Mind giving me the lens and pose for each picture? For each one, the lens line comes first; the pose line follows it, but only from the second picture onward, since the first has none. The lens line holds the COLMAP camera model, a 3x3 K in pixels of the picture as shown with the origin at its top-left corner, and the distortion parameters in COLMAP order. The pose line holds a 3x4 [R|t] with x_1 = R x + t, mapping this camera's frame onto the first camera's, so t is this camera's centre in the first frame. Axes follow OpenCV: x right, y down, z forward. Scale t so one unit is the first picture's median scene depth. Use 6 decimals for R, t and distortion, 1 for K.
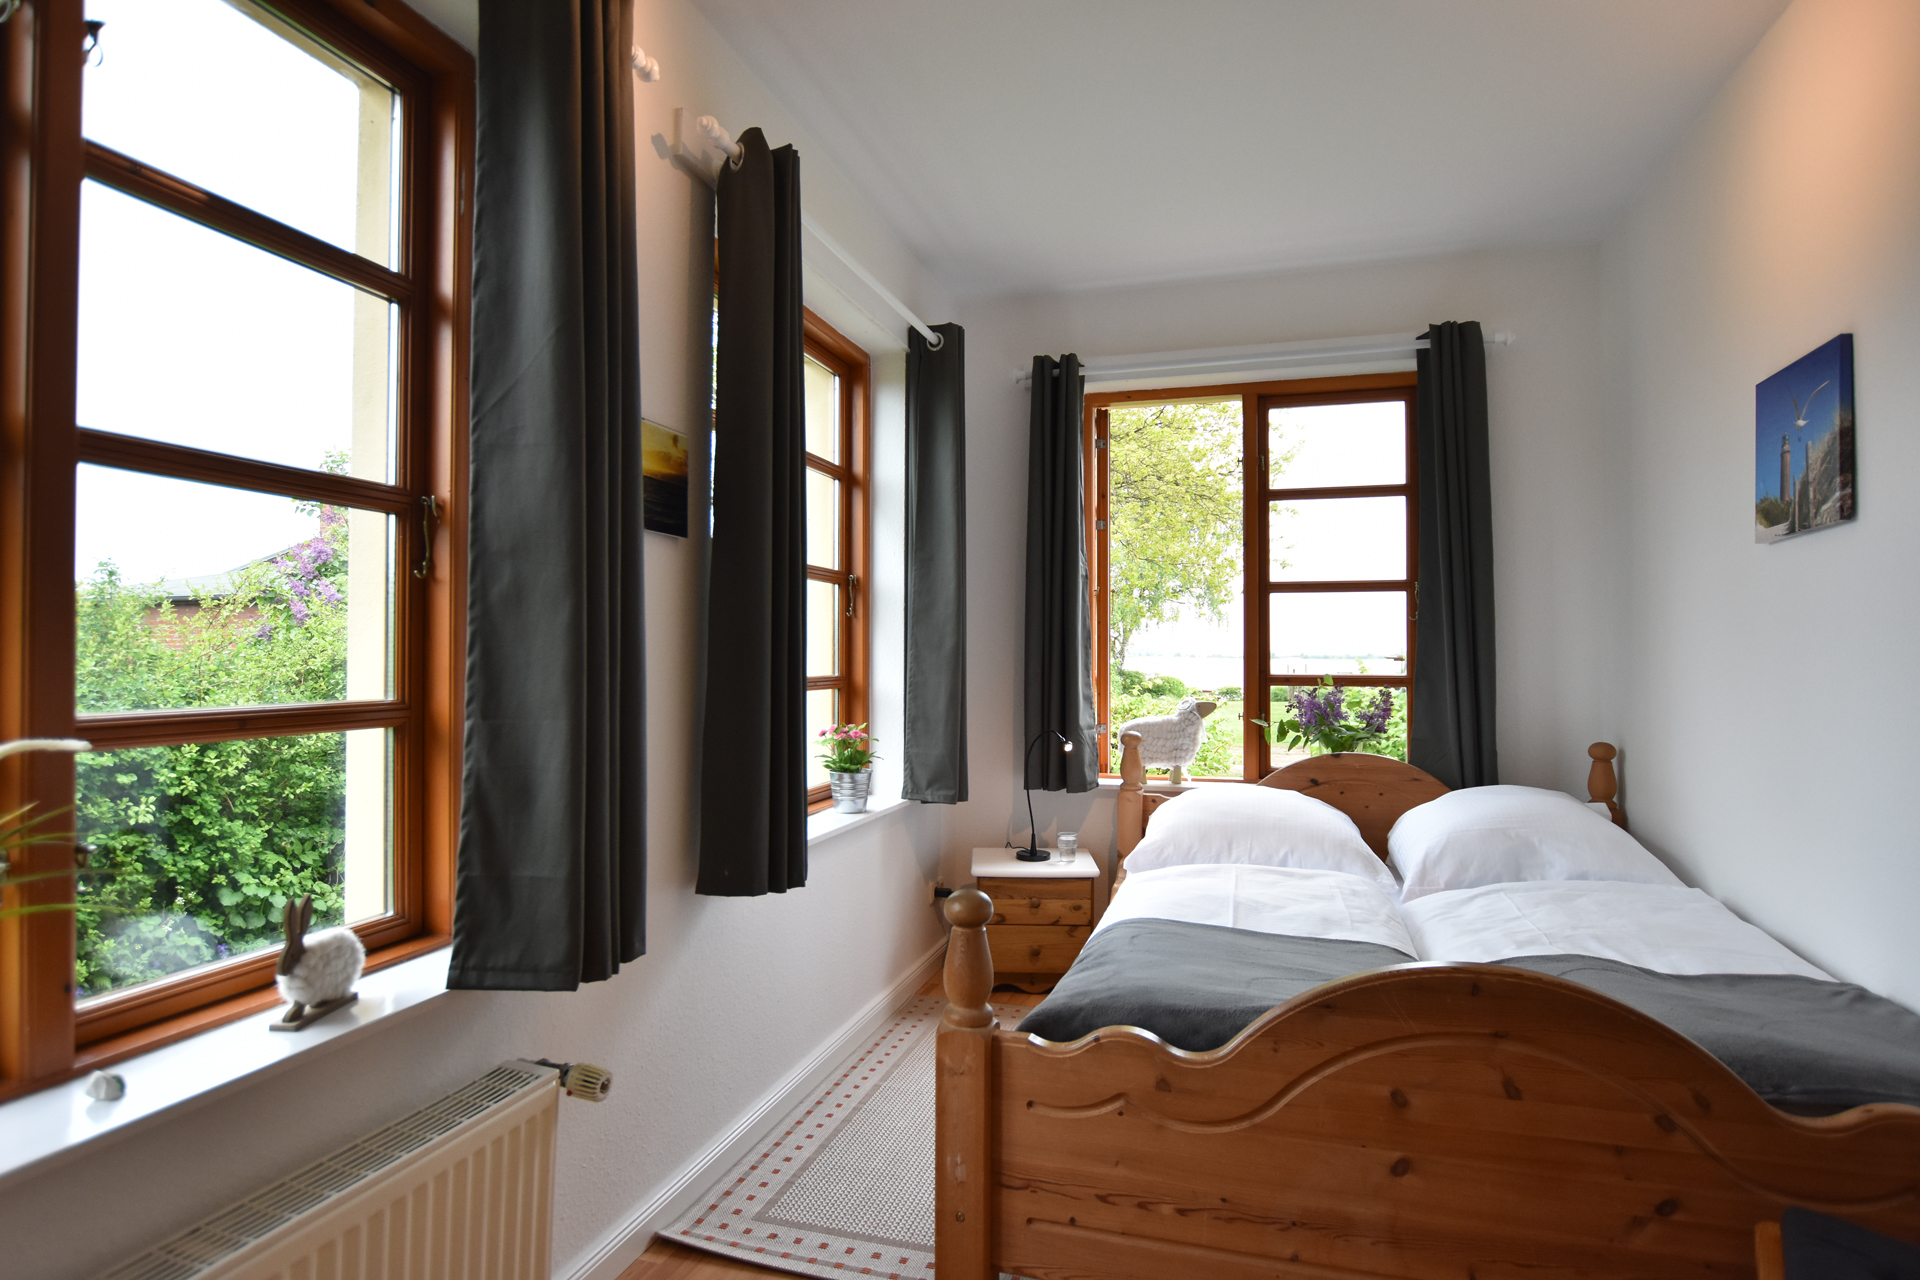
lens RADIAL K [[1041.6, 0, 960.0], [0, 1041.6, 640.0], [0, 0, 1]] dist [-0.004573, -0.000414]
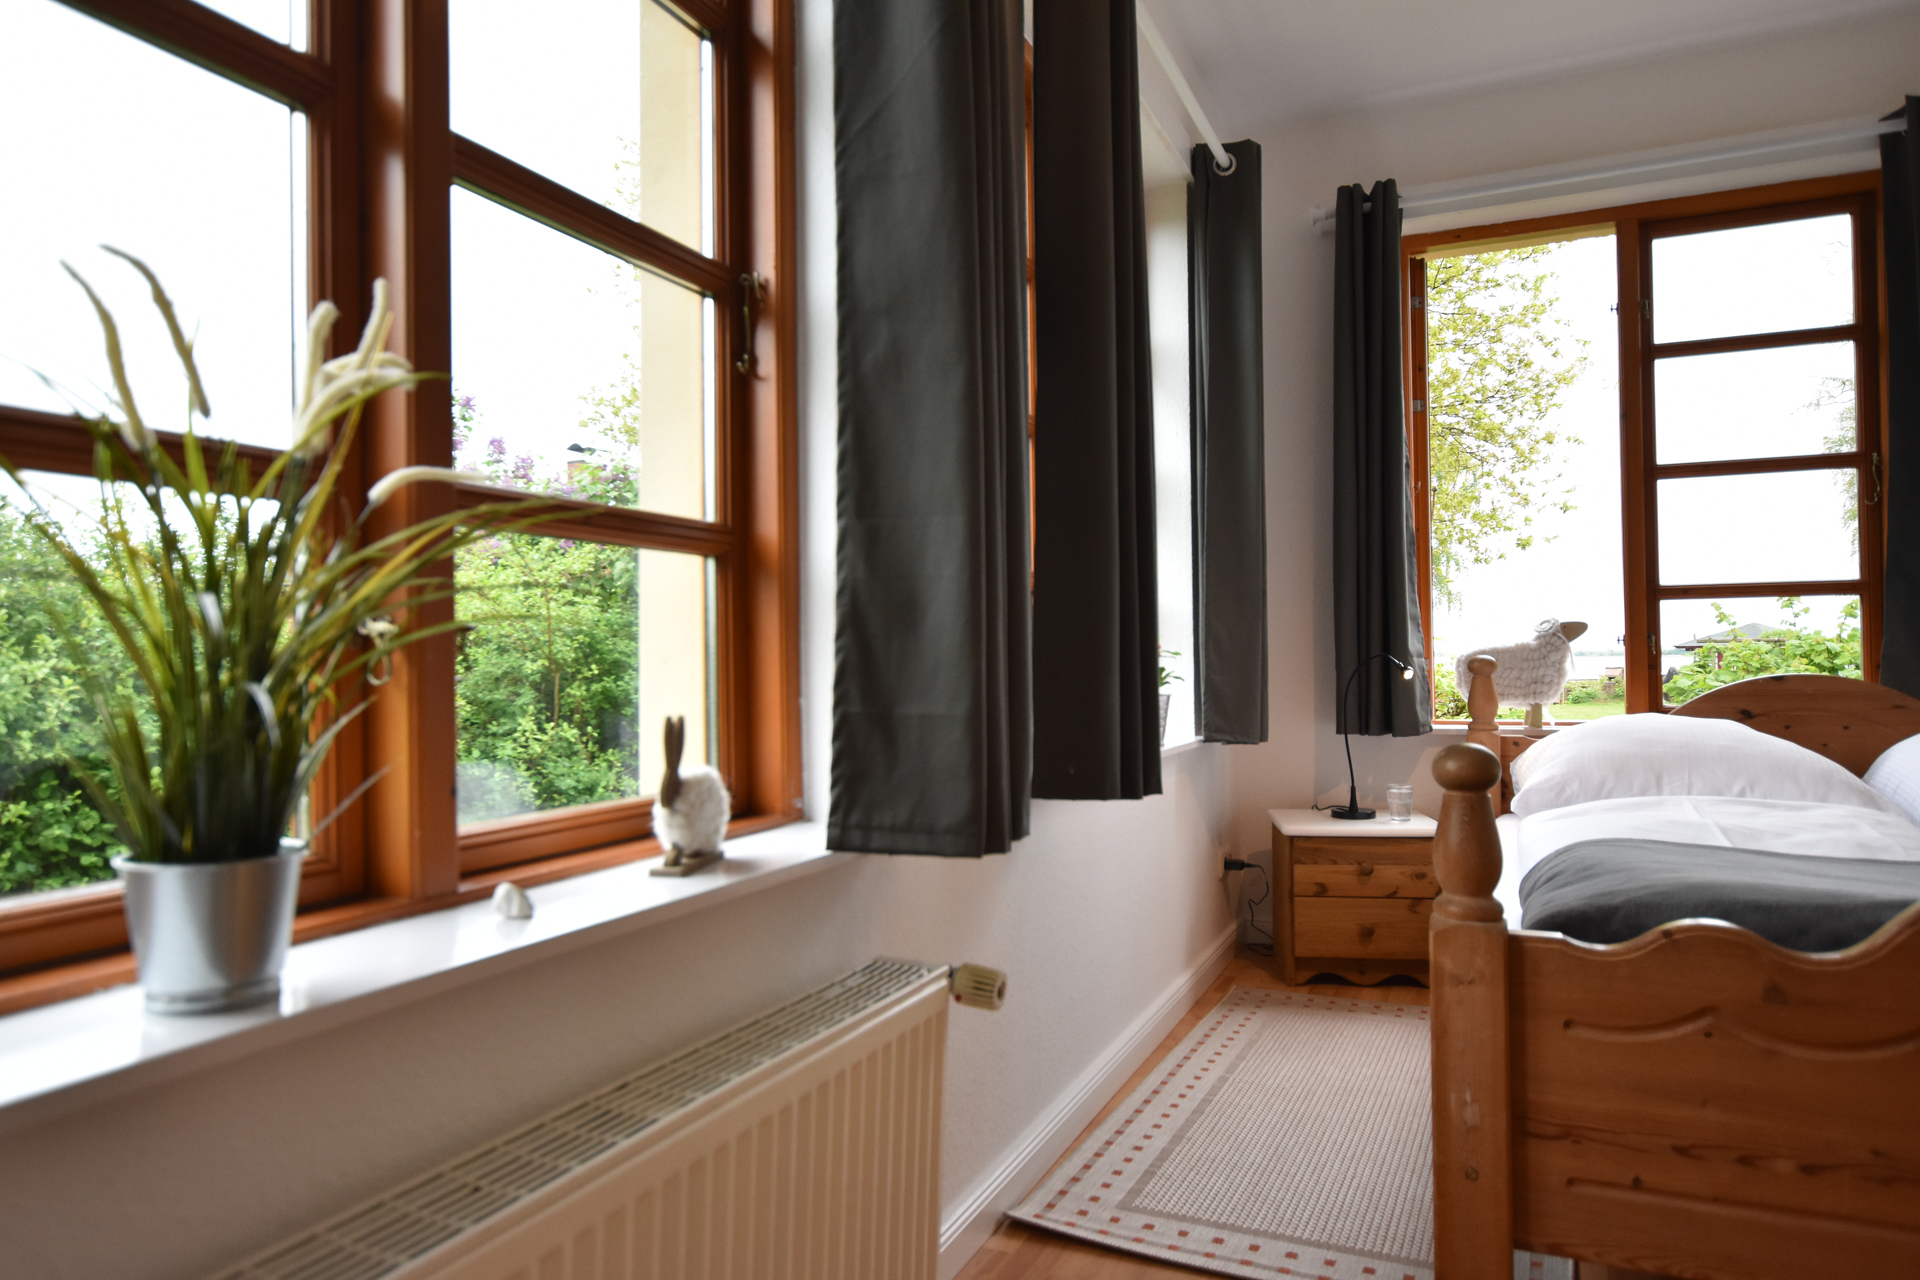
lens RADIAL K [[1252.2, 0, 960.0], [0, 1252.2, 640.0], [0, 0, 1]] dist [0.008525, 0.005243]
pose [[0.993617, -0.015690, -0.111713, -0.224530], [0.014999, 0.999863, -0.007022, 0.145131], [0.111808, 0.005302, 0.993716, 0.044094]]
